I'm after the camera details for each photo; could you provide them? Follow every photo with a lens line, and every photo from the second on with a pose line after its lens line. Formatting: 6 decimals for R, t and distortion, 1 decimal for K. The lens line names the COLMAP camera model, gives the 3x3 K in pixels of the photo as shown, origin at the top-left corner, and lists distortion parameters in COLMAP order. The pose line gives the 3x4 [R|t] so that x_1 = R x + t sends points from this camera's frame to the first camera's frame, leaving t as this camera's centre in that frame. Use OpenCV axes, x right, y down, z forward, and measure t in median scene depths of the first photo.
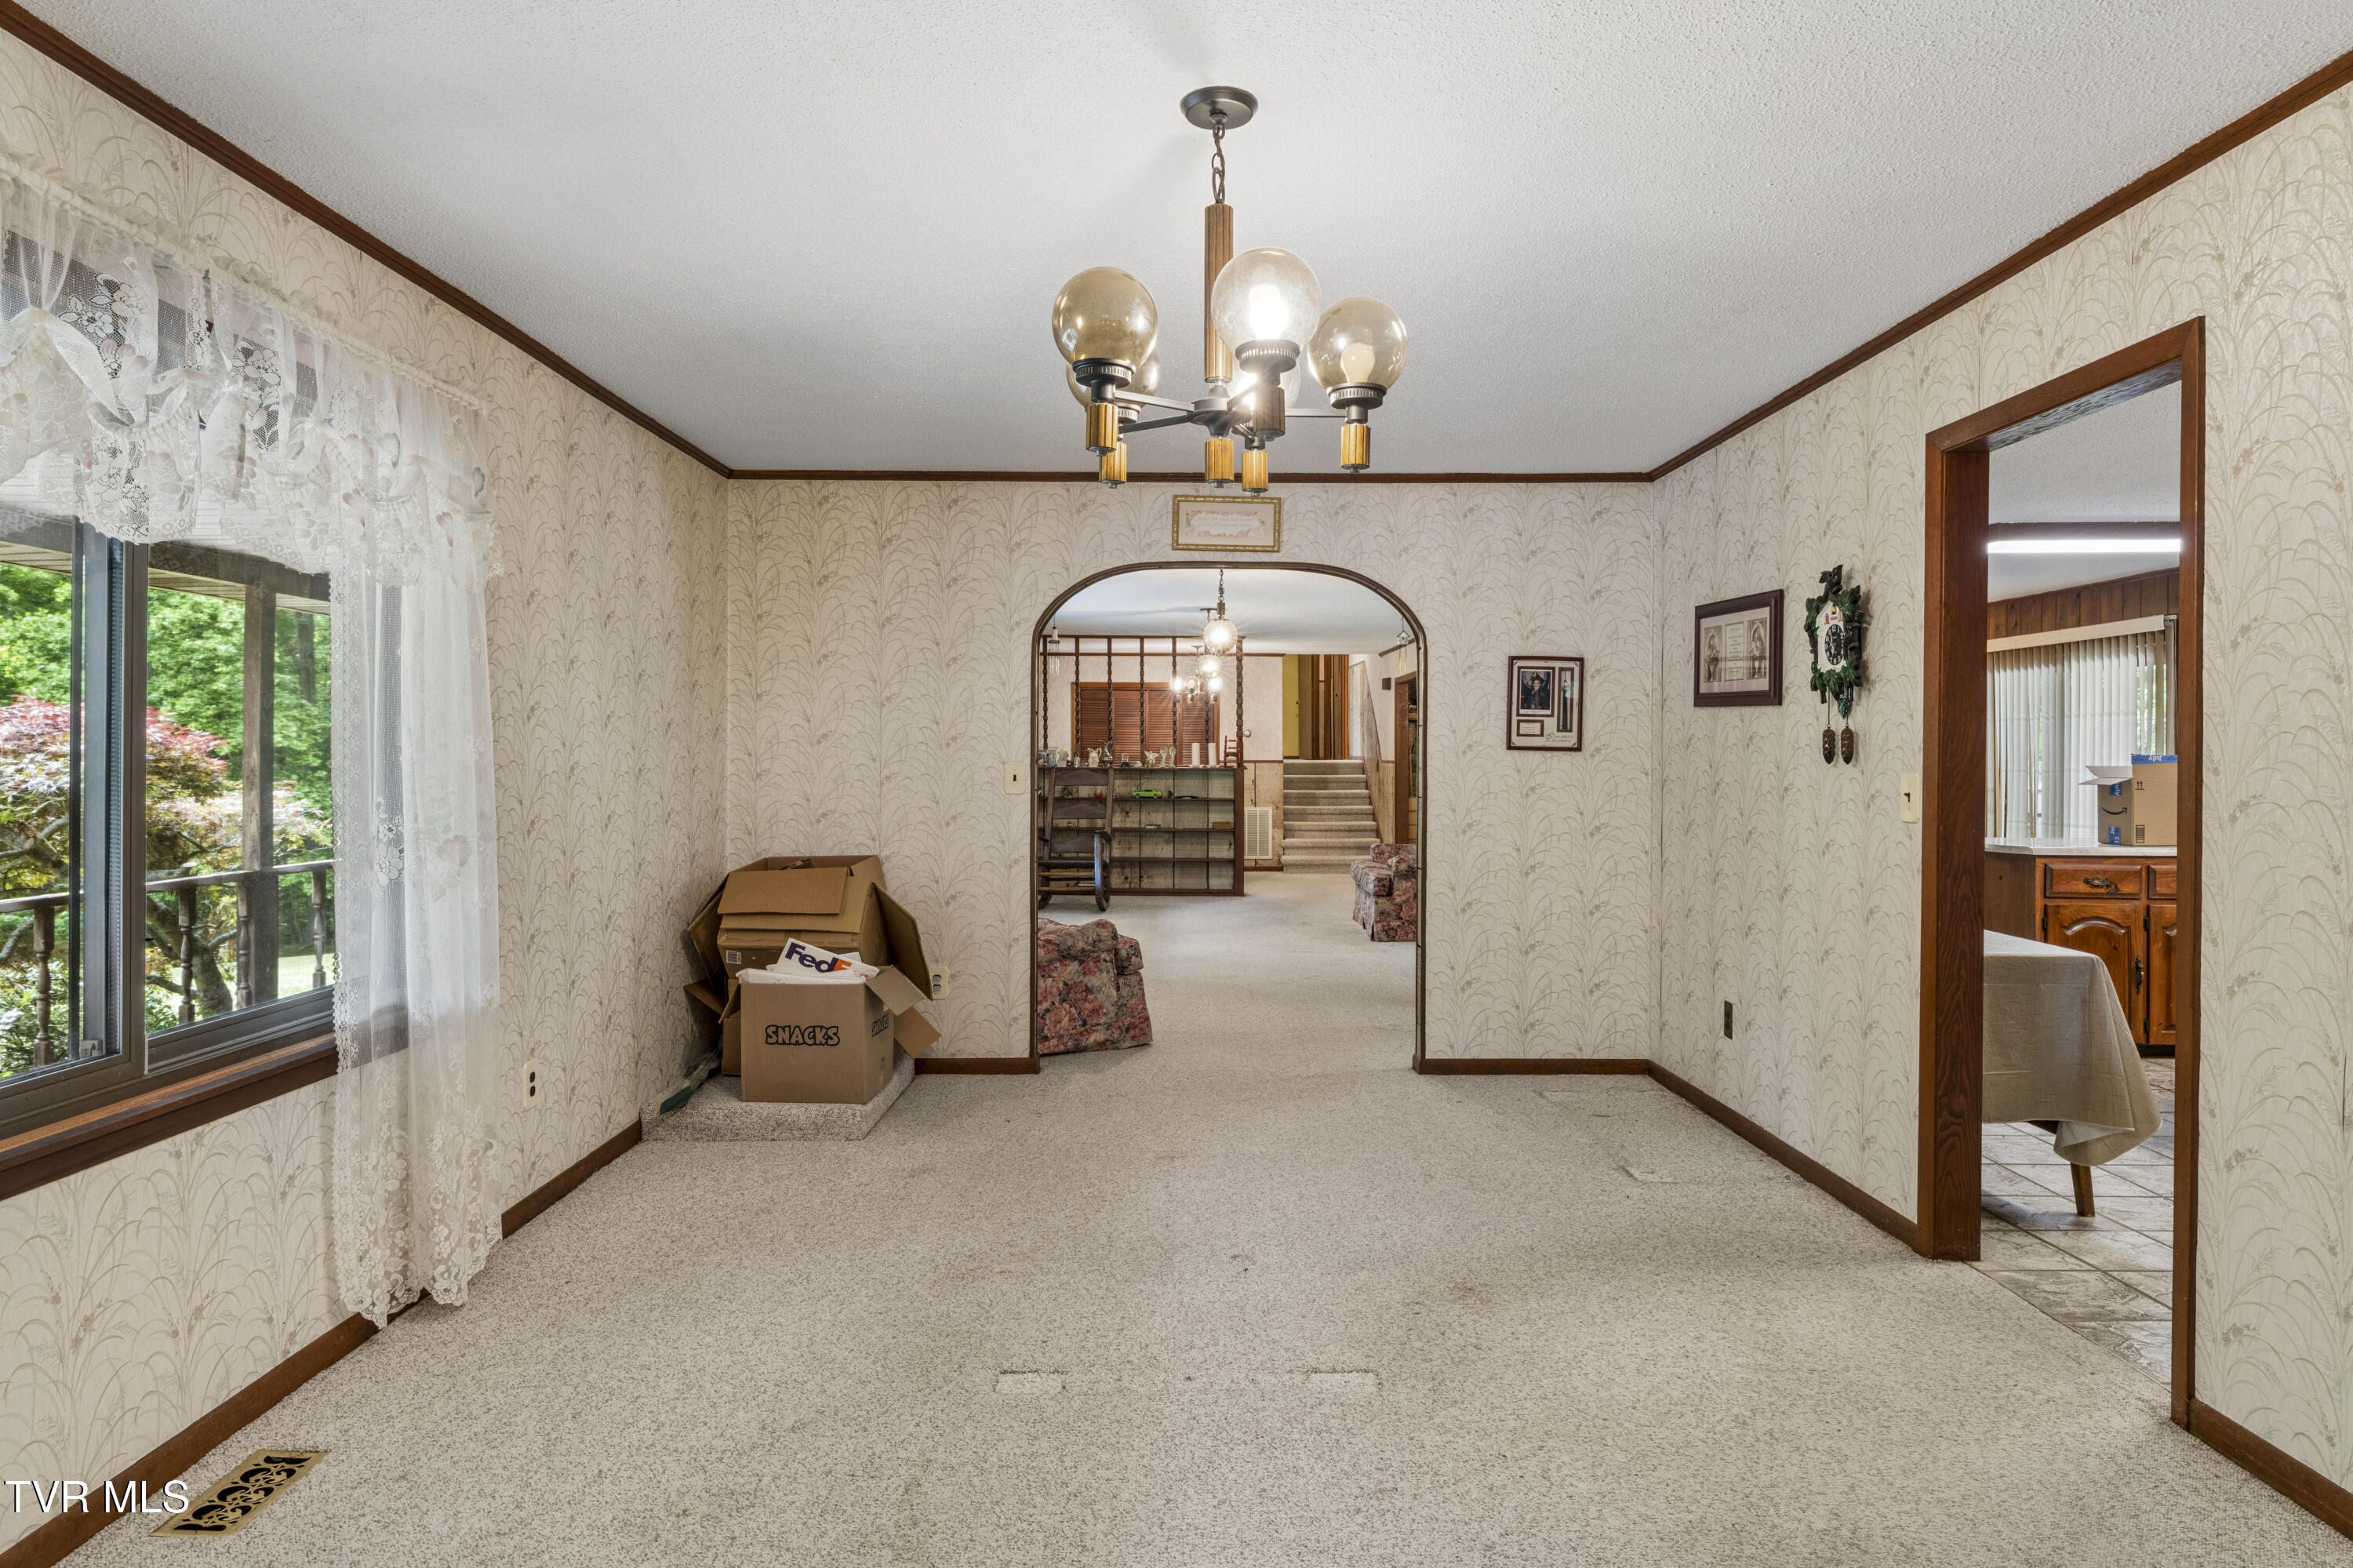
lens RADIAL K [[1364.1, 0, 1192.6], [0, 1364.1, 745.7], [0, 0, 1]] dist [-0.007526, 0.001926]
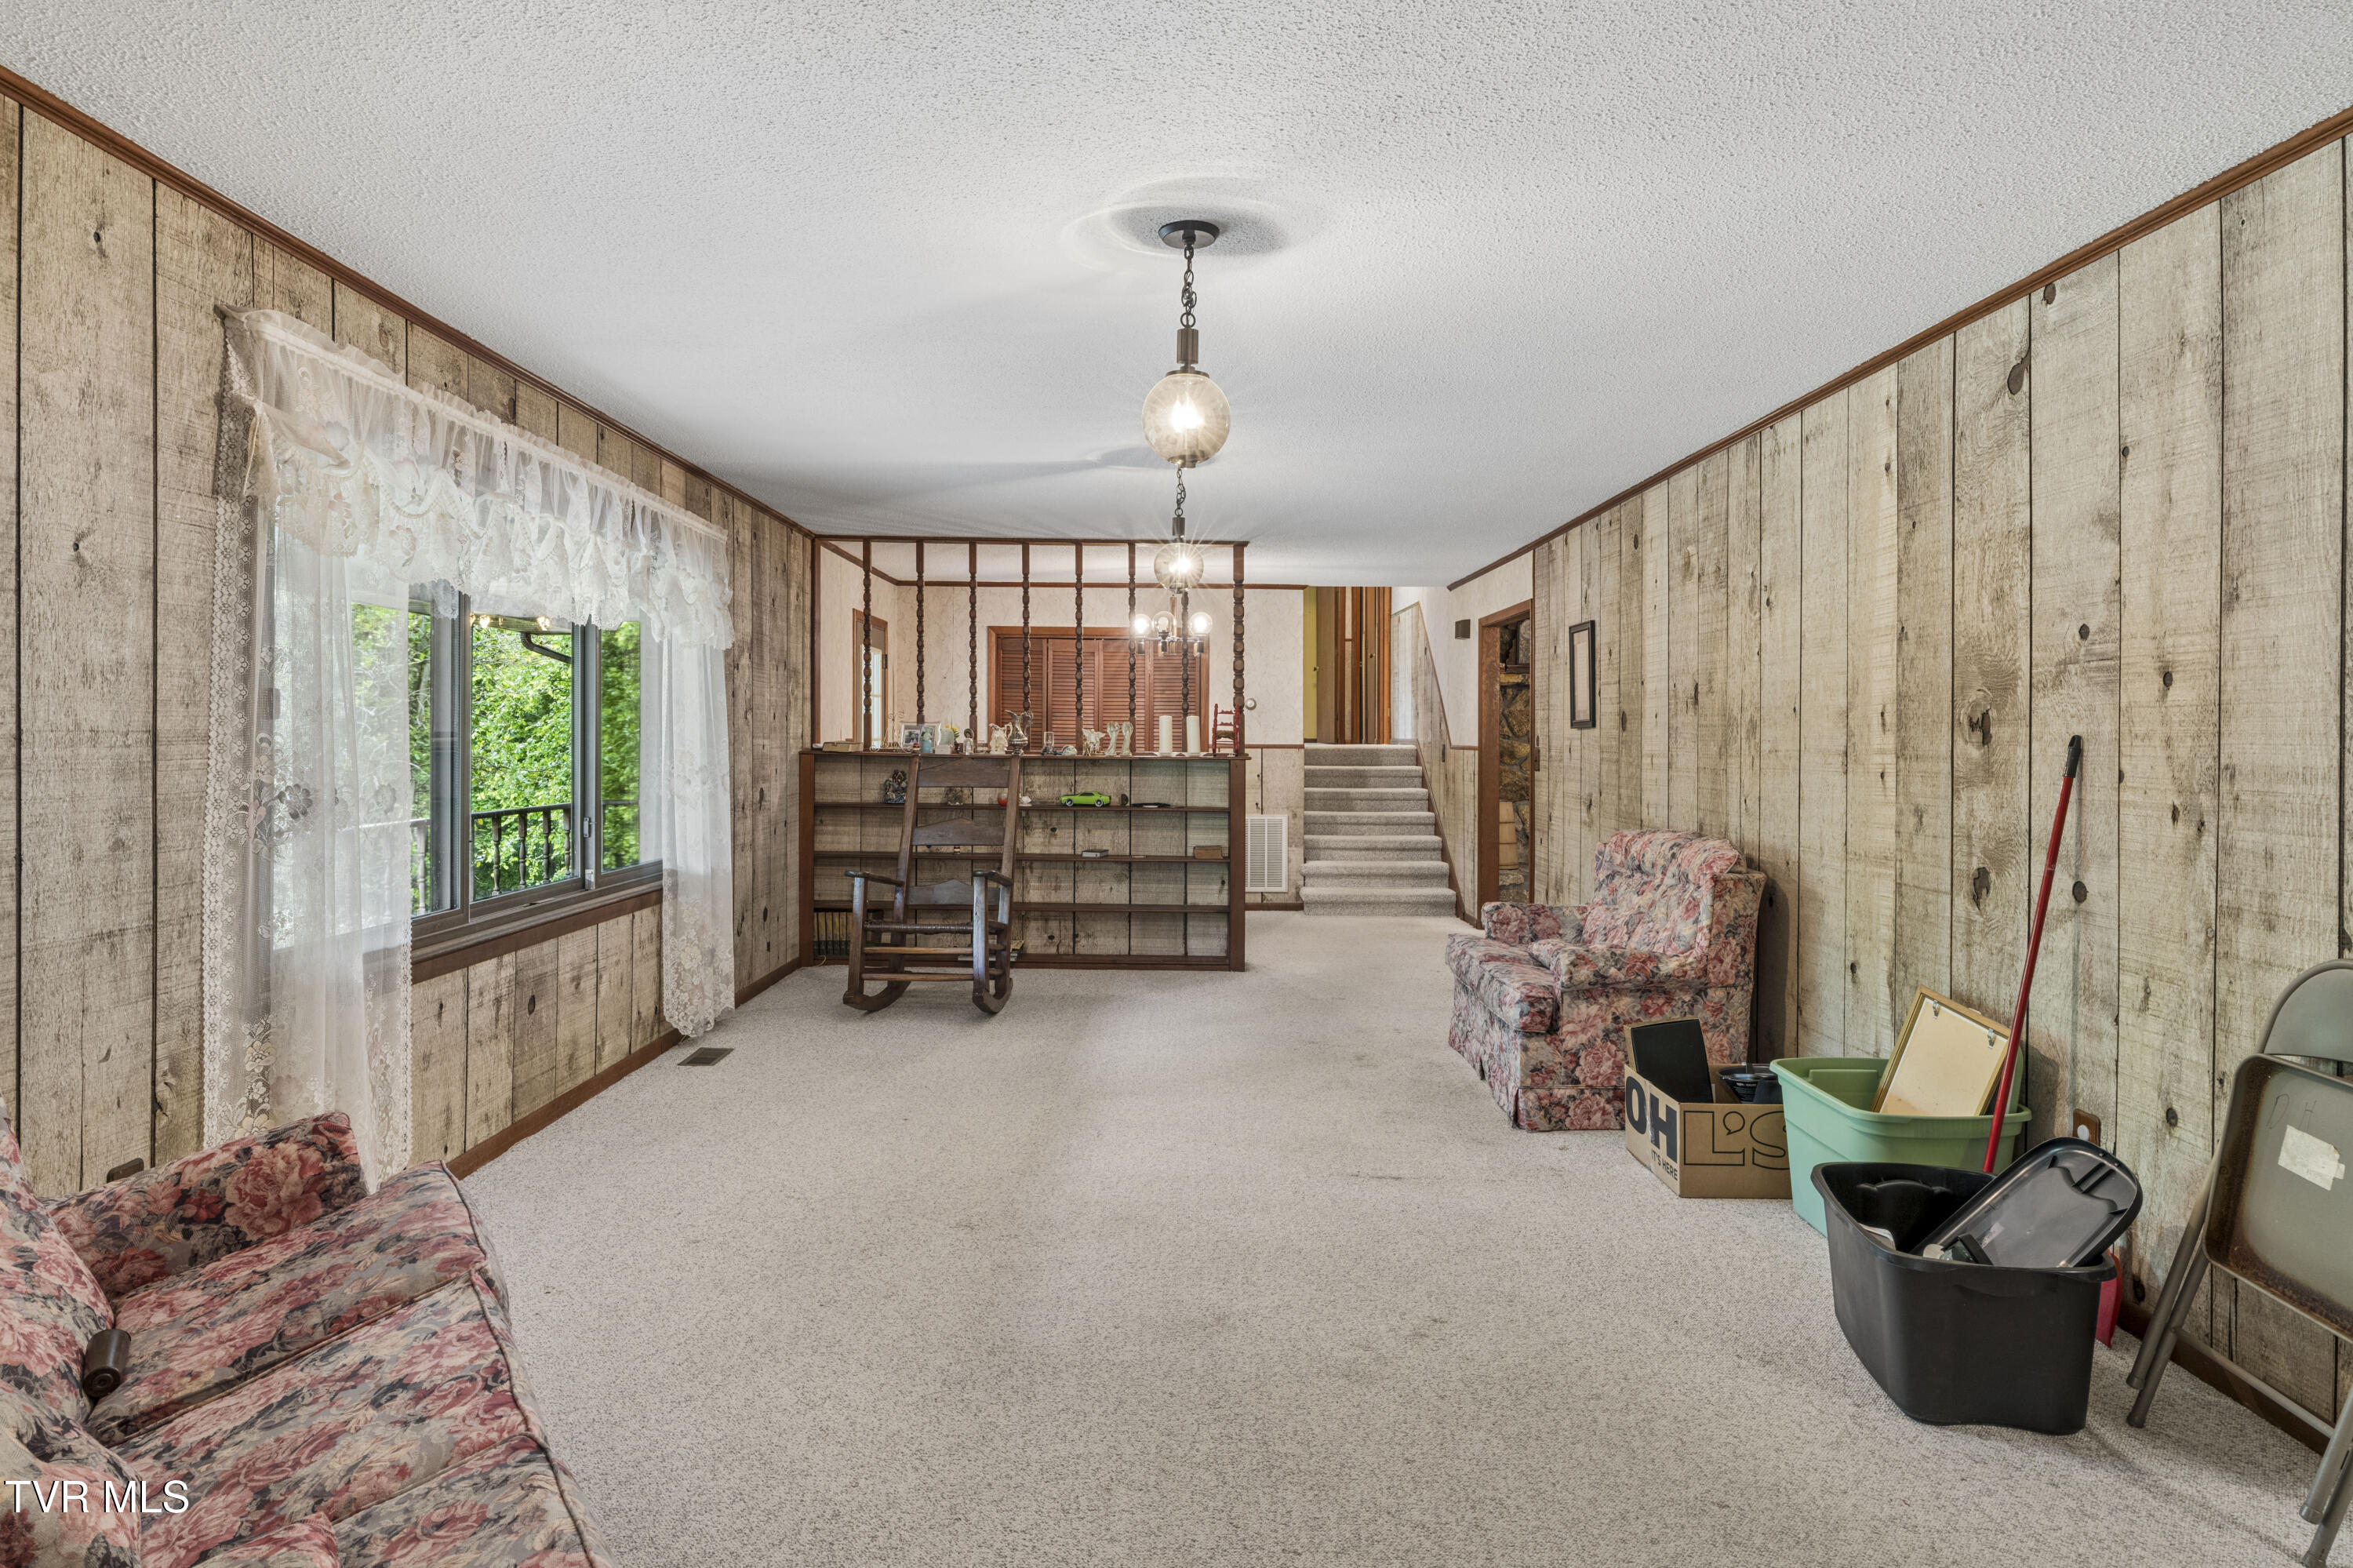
lens RADIAL K [[1364.1, 0, 1192.6], [0, 1364.1, 745.7], [0, 0, 1]] dist [-0.007526, 0.001926]
pose [[0.999989, 0.004451, -0.001685, 0.015039], [-0.004430, 0.999916, 0.012180, 0.003919], [0.001739, -0.012172, 0.999924, 0.391917]]
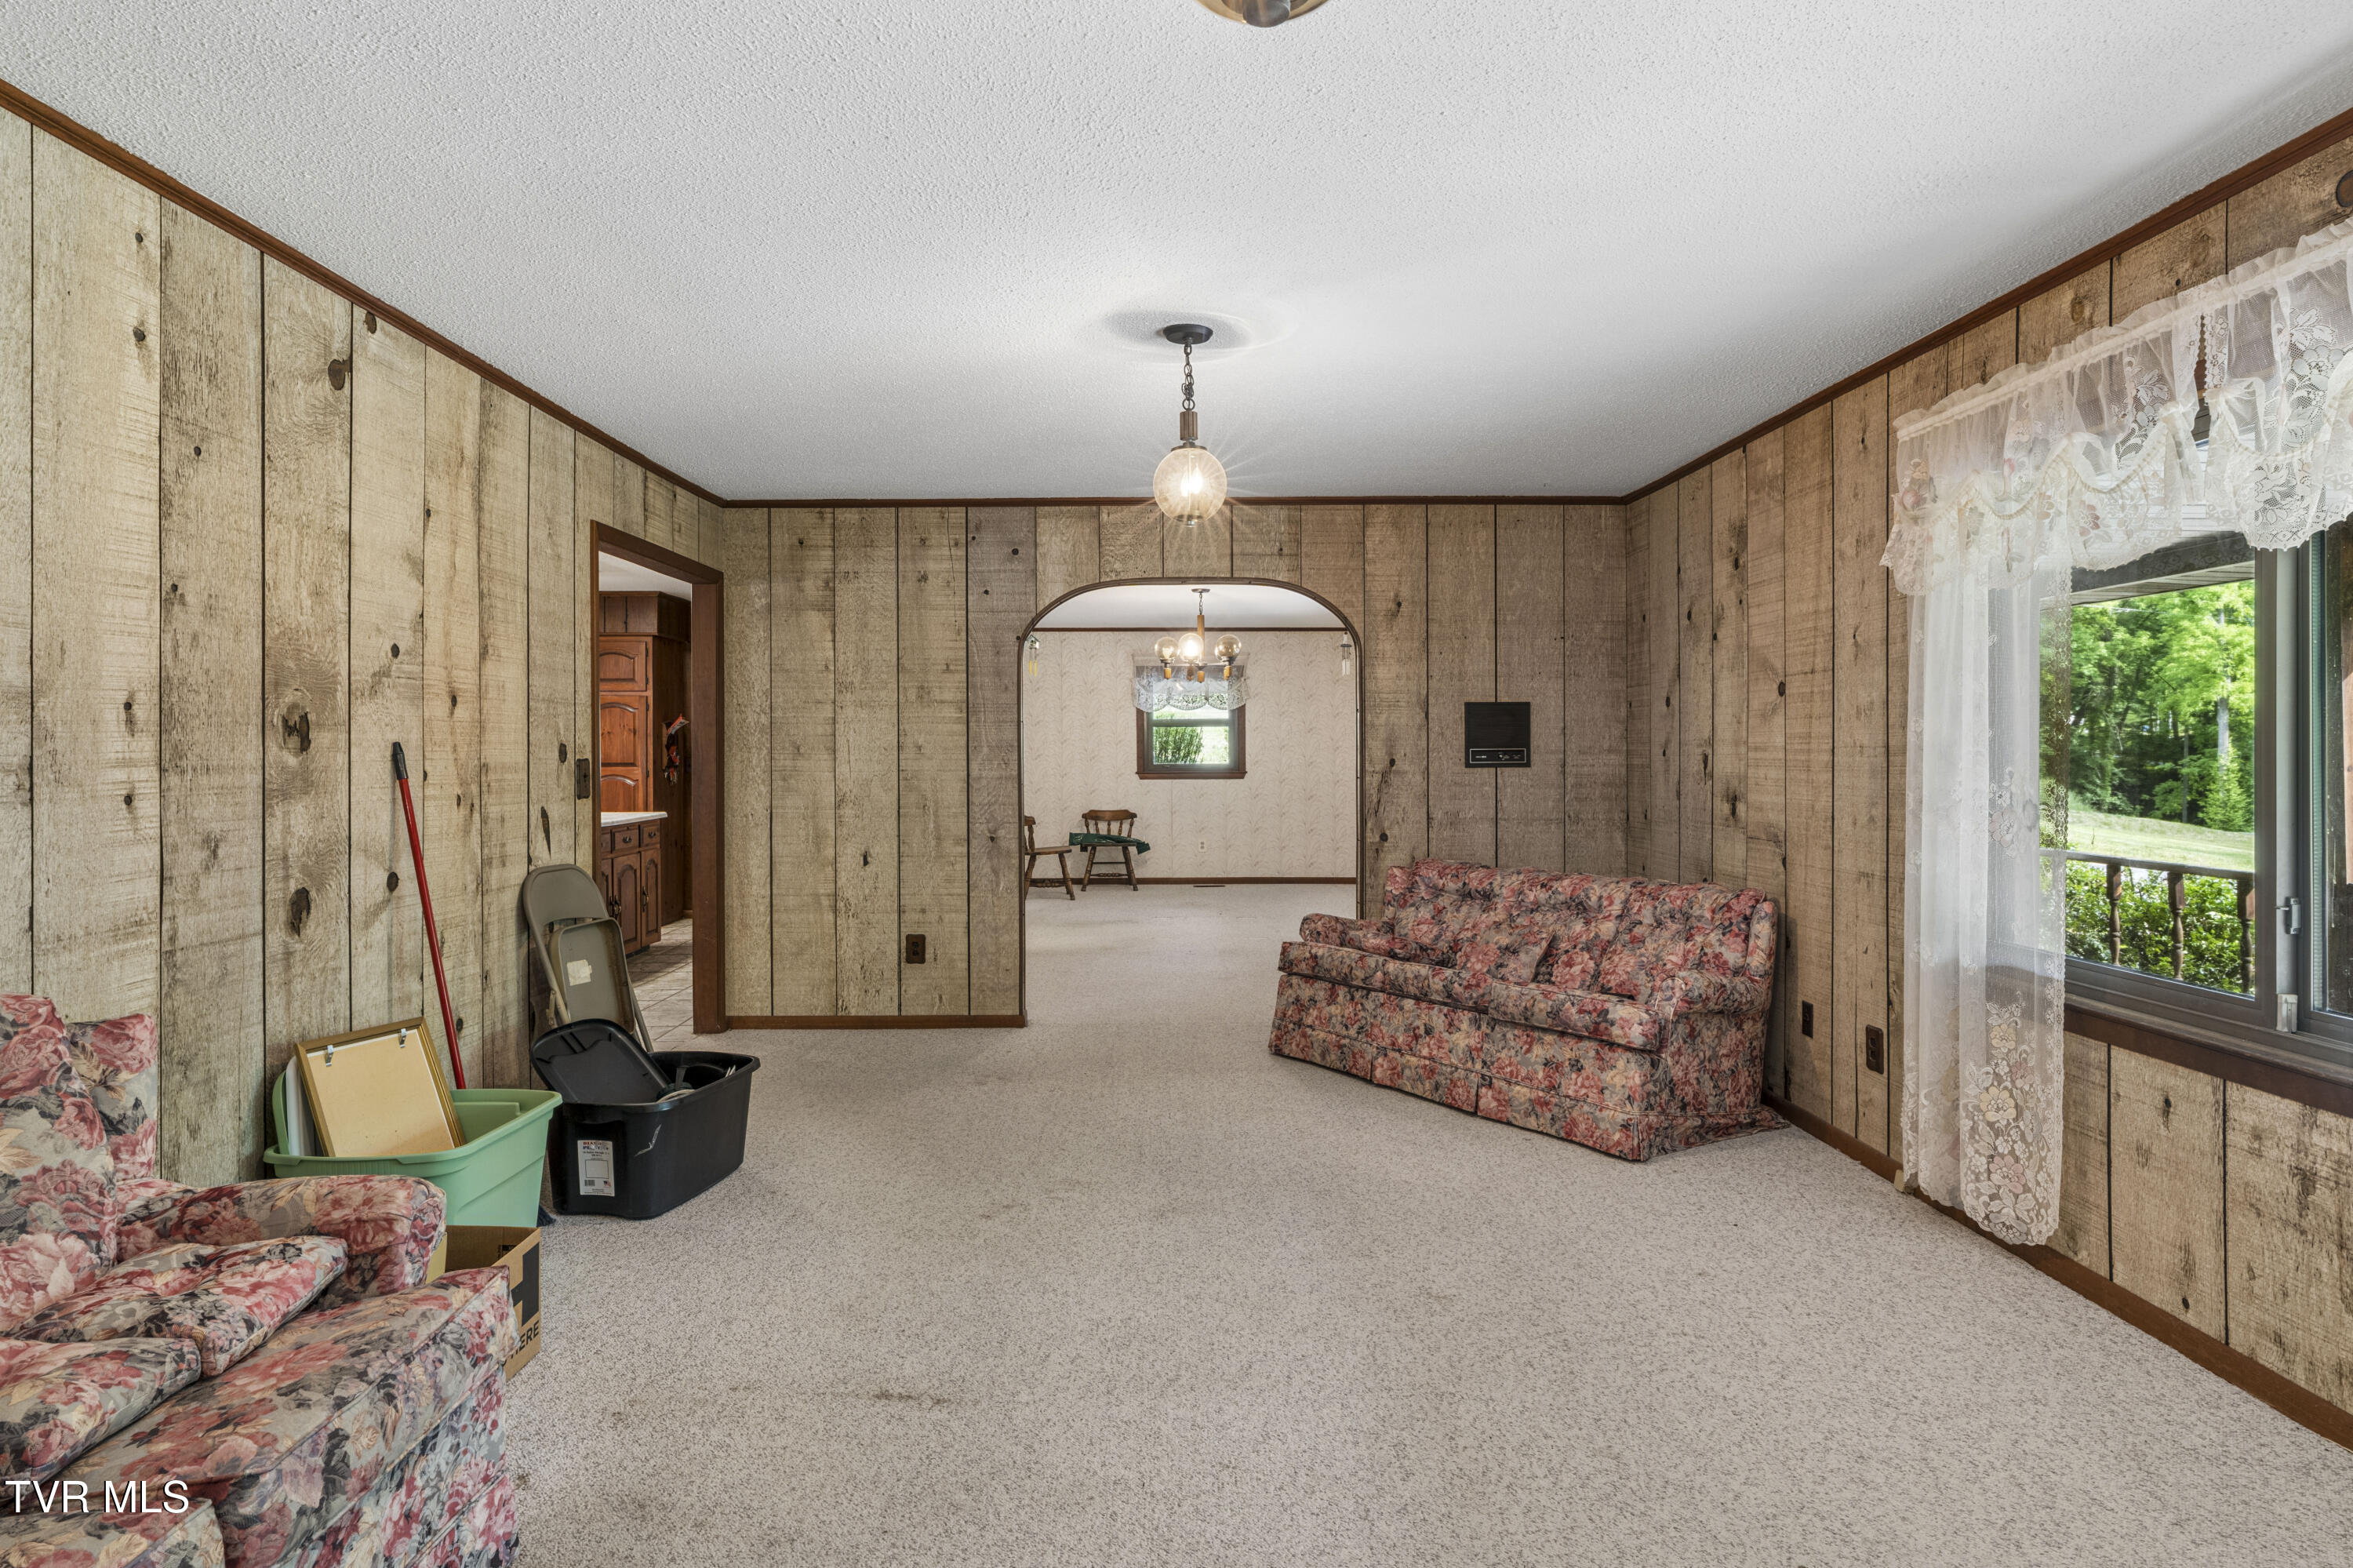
lens RADIAL K [[1308.5, 0, 1182.8], [0, 1308.5, 749.5], [0, 0, 1]] dist [-0.004203, 0.001208]
pose [[-0.999998, 0.000530, 0.001978, 0.014291], [0.000514, 0.999967, -0.008144, 0.008044], [-0.001982, -0.008143, -0.999965, 0.903448]]
